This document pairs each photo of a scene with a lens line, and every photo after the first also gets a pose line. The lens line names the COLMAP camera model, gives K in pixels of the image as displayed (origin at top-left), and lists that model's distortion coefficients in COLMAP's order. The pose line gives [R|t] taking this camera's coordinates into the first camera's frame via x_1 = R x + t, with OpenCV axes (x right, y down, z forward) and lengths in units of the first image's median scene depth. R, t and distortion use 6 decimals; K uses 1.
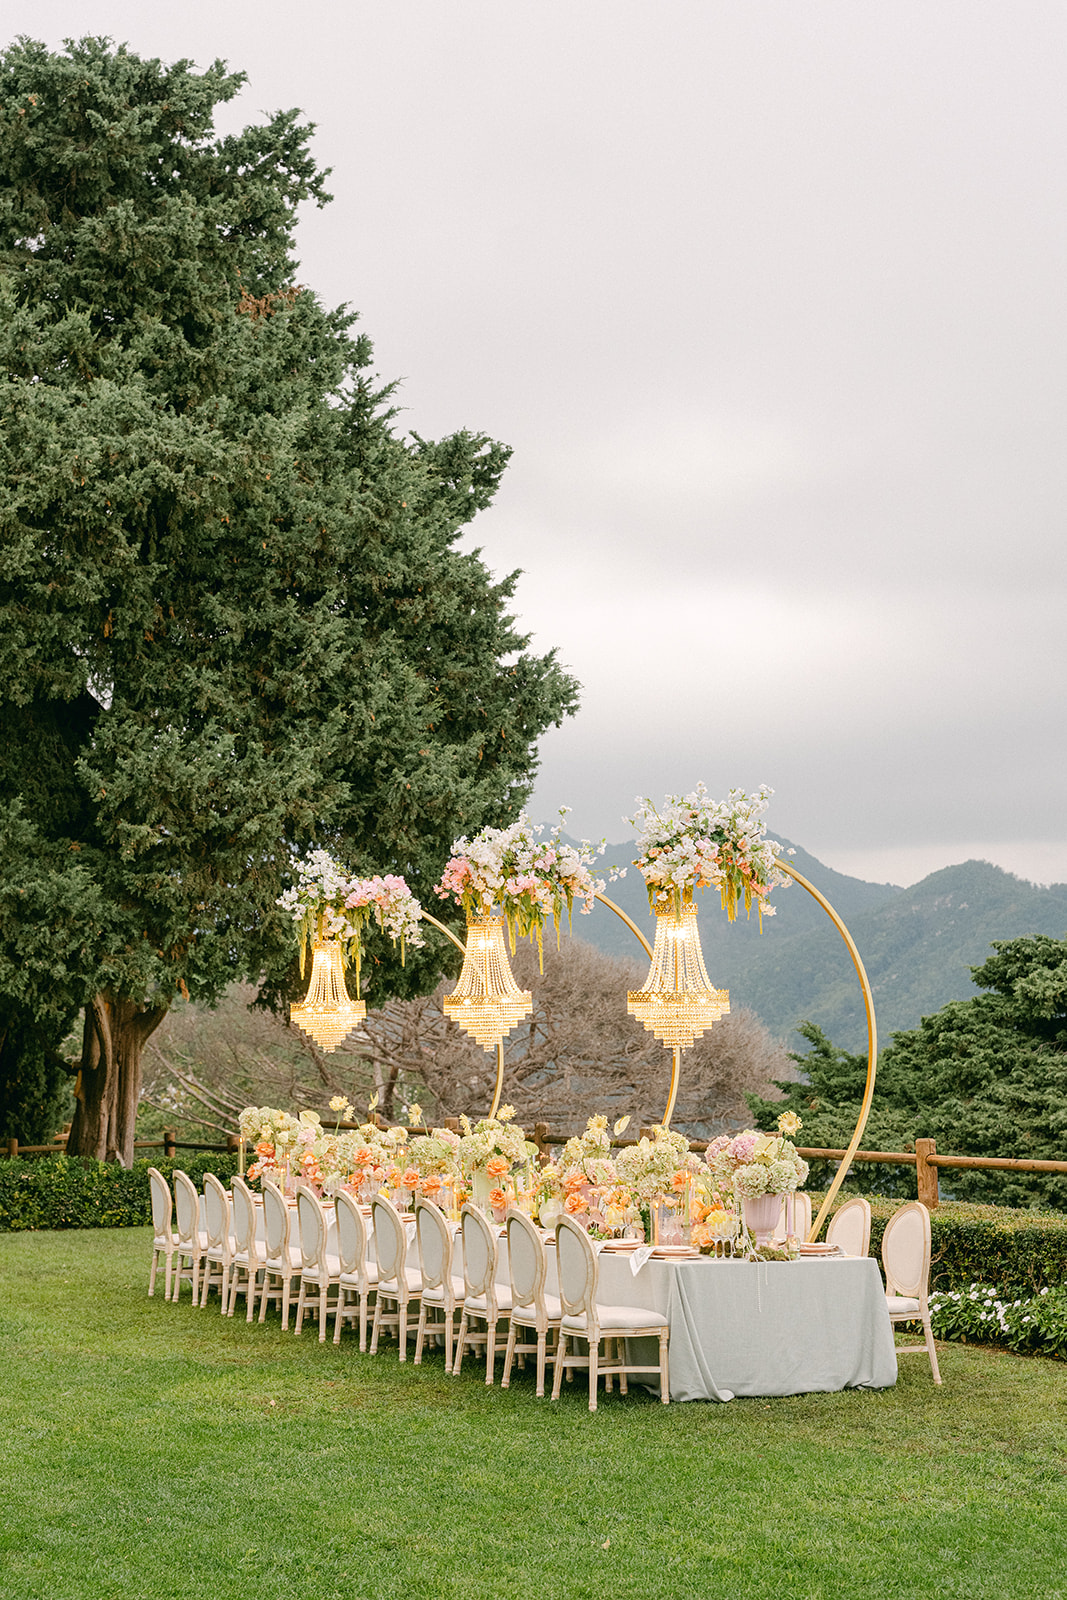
lens RADIAL K [[2626.7, 0, 520.6], [0, 2626.7, 801.1], [0, 0, 1]] dist [0.008137, 0.000000]
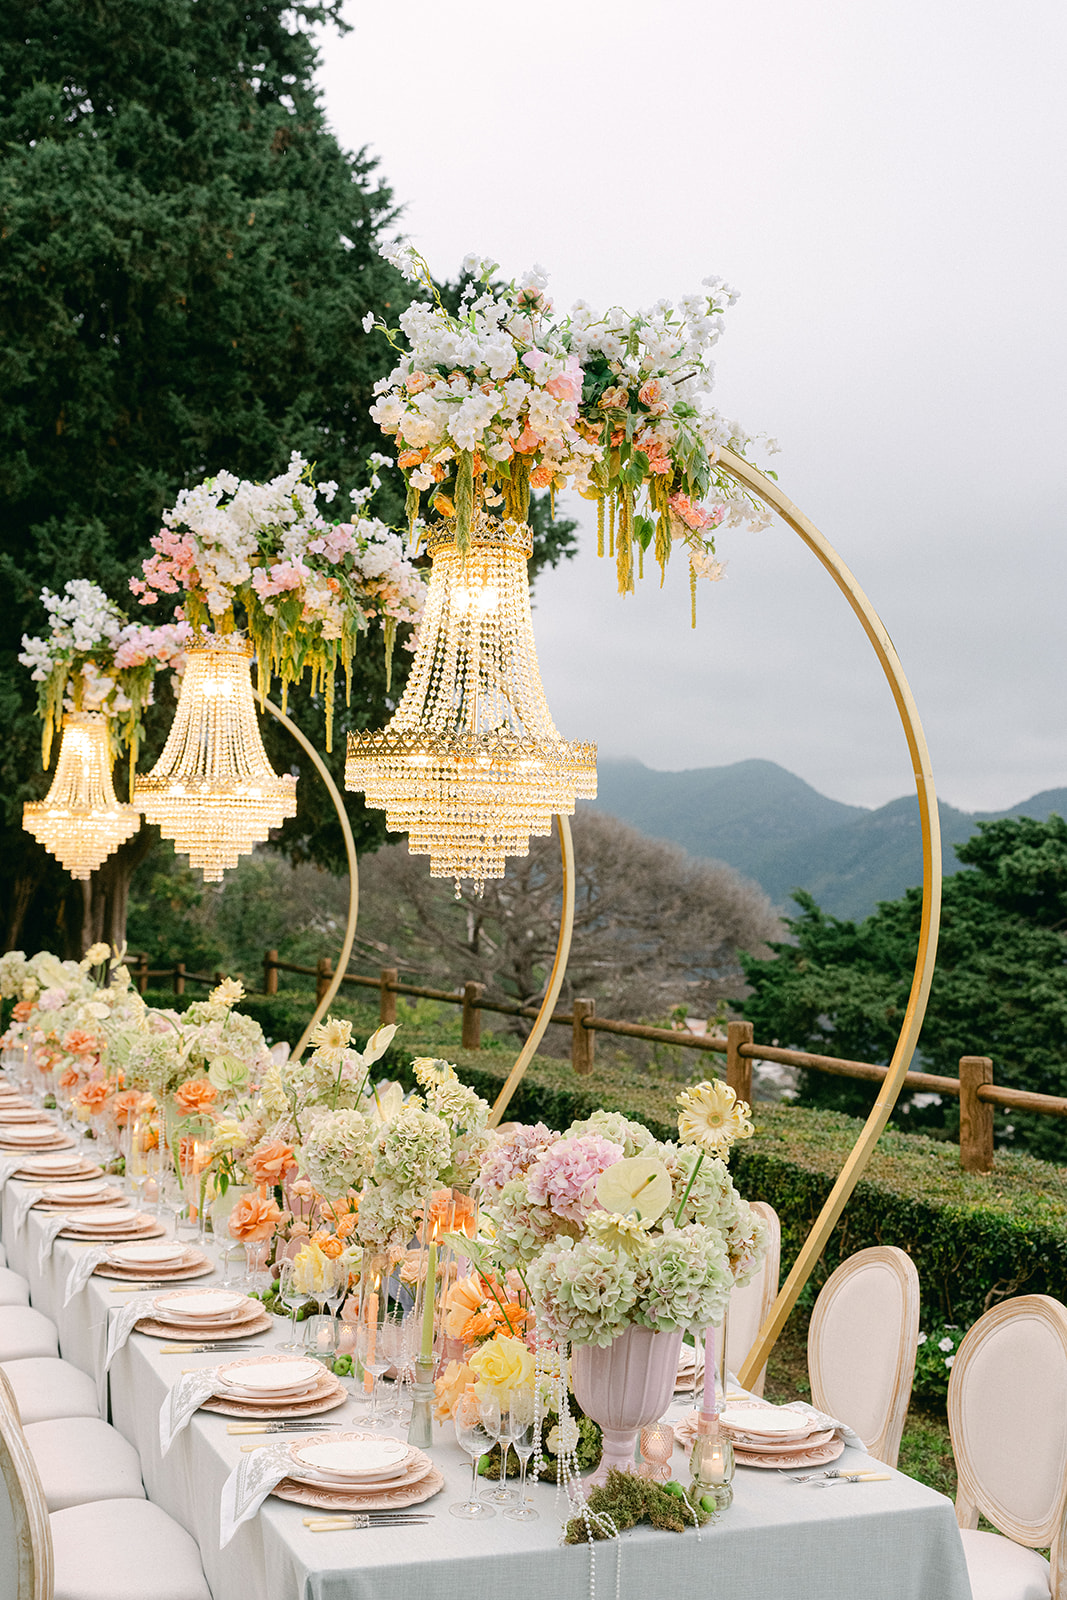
lens RADIAL K [[1696.3, 0, 542.6], [0, 1696.3, 811.3], [0, 0, 1]] dist [0.005607, 0.000000]
pose [[0.998038, 0.043700, -0.044837, 0.041487], [-0.041957, 0.998354, 0.039098, 0.036348], [0.046471, -0.037140, 0.998229, 0.369056]]
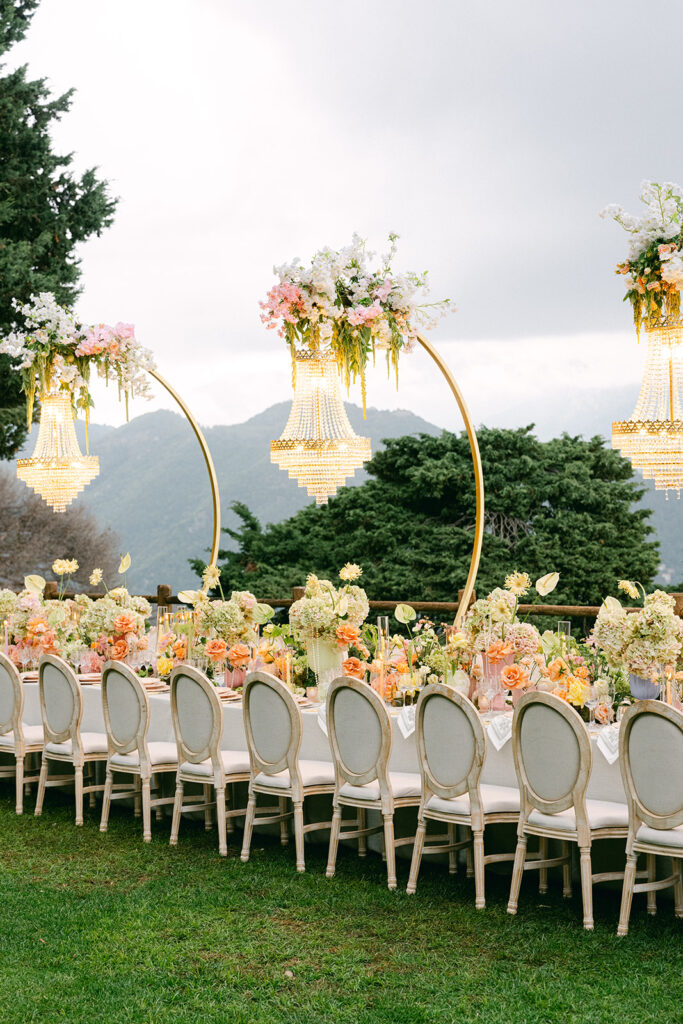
lens RADIAL K [[1712.9, 0, 340.8], [0, 1712.9, 506.9], [0, 0, 1]] dist [0.022044, 0.000000]
pose [[0.957099, -0.003060, 0.289744, -0.098689], [-0.019236, 0.997068, 0.074070, 0.030541], [-0.289121, -0.076466, 0.954234, 0.255656]]
